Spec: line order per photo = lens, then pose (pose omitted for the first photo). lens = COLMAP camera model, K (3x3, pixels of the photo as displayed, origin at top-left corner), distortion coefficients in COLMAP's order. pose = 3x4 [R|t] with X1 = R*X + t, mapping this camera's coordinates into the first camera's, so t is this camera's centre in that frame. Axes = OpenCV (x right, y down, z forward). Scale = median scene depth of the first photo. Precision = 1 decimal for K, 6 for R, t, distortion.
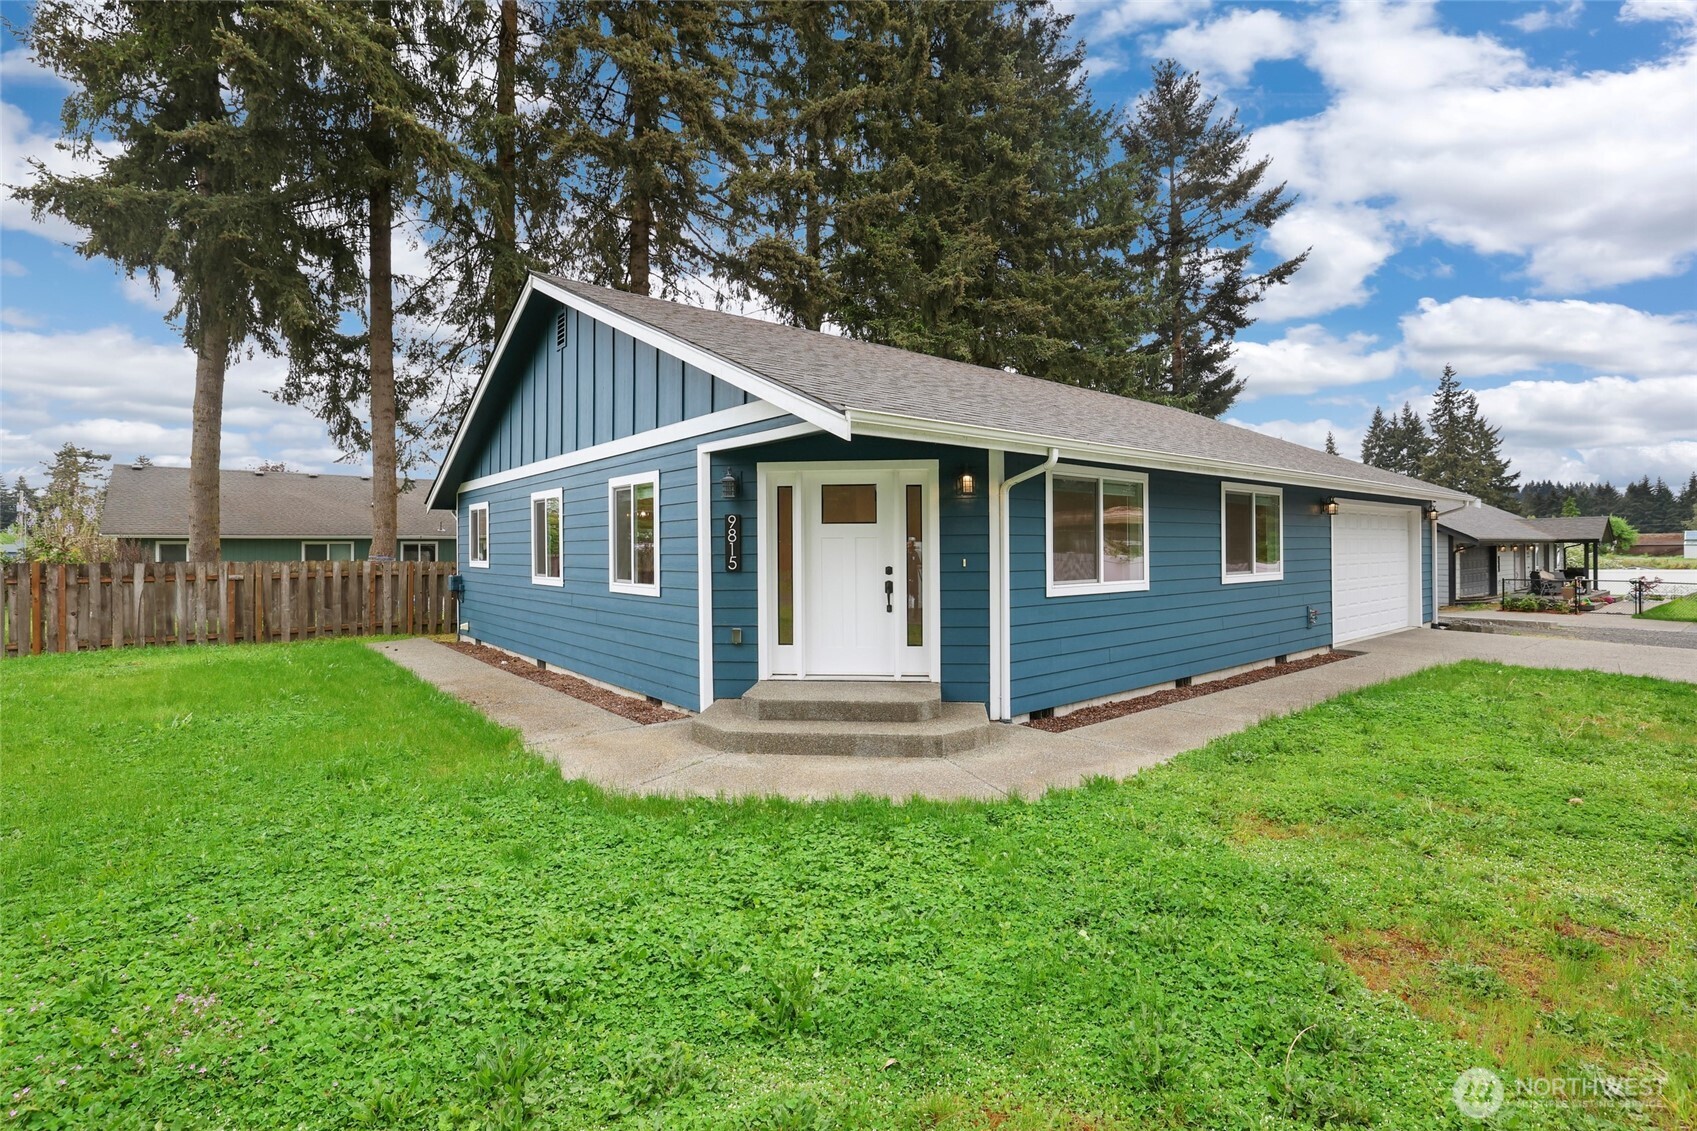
lens RADIAL K [[782.0, 0, 846.2], [0, 782.0, 558.4], [0, 0, 1]] dist [-0.010709, 0.003665]
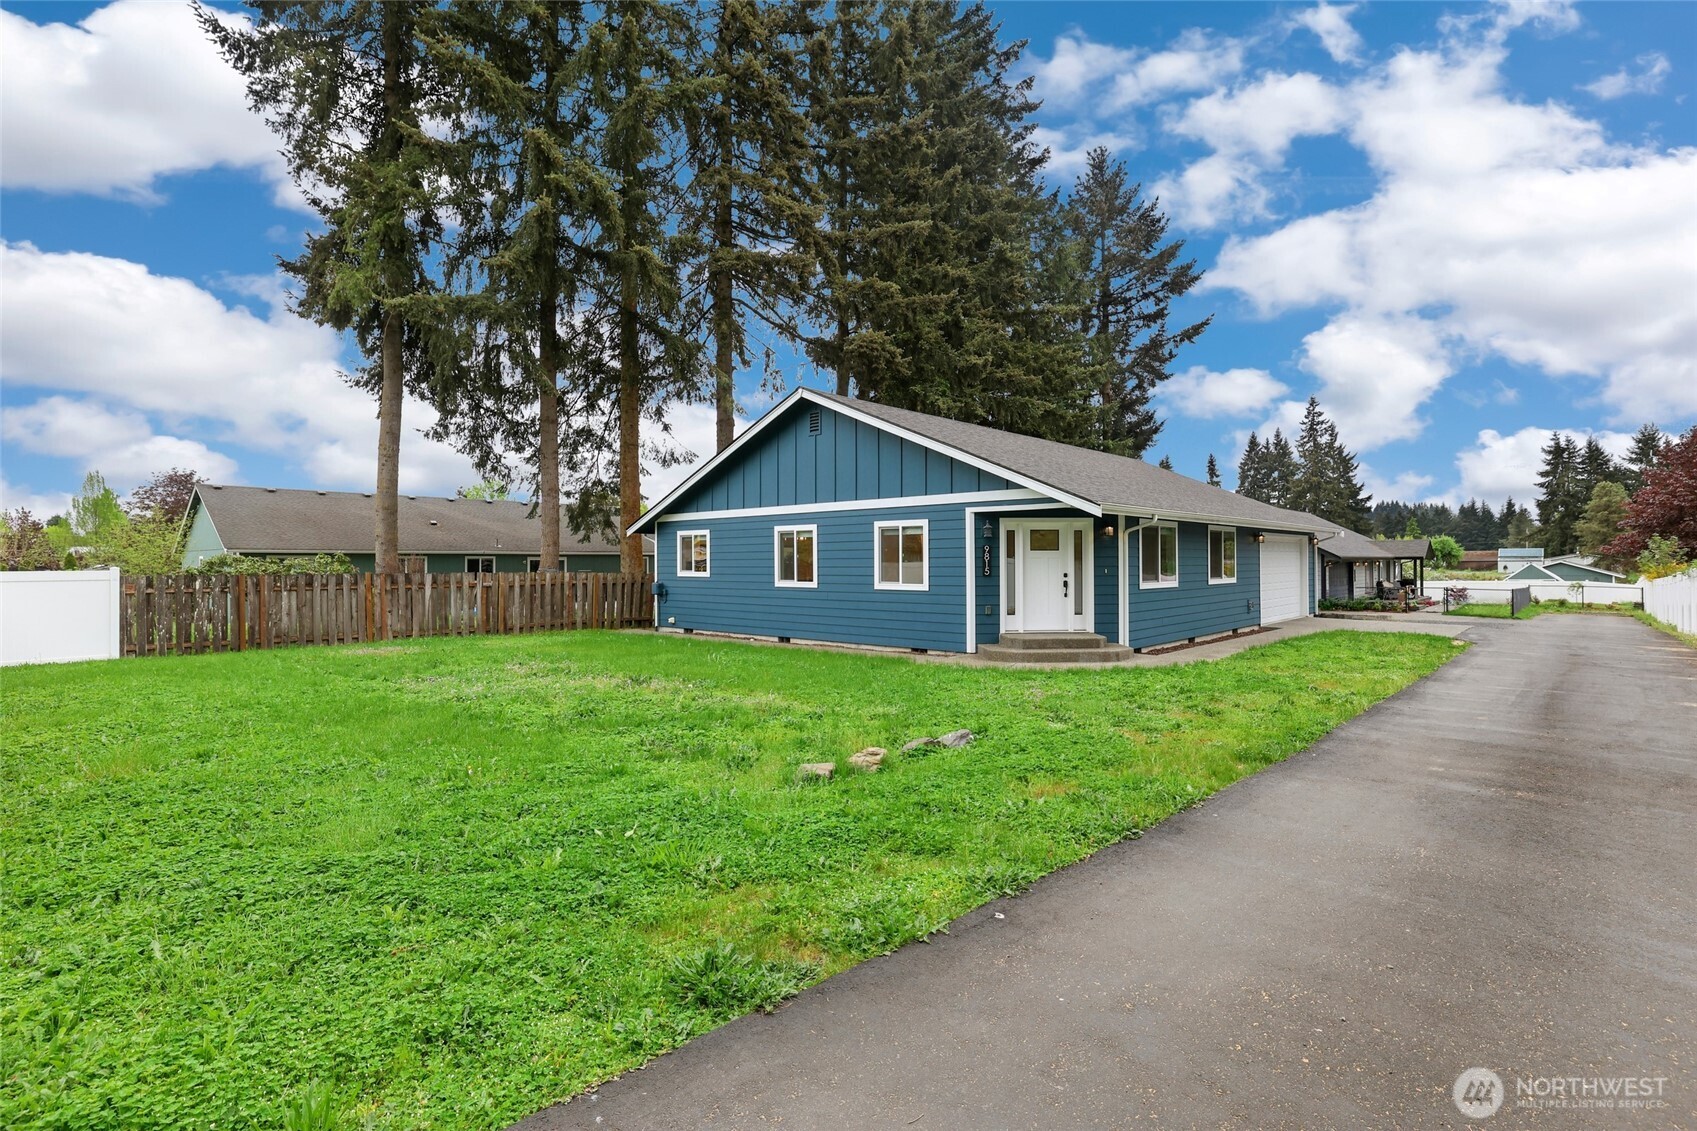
lens RADIAL K [[826.7, 0, 847.5], [0, 826.7, 570.8], [0, 0, 1]] dist [-0.003373, -0.001646]
pose [[0.989189, 0.000155, 0.146648, -0.273933], [0.000295, 0.999995, -0.003051, 0.003699], [-0.146648, 0.003061, 0.989184, -0.327641]]
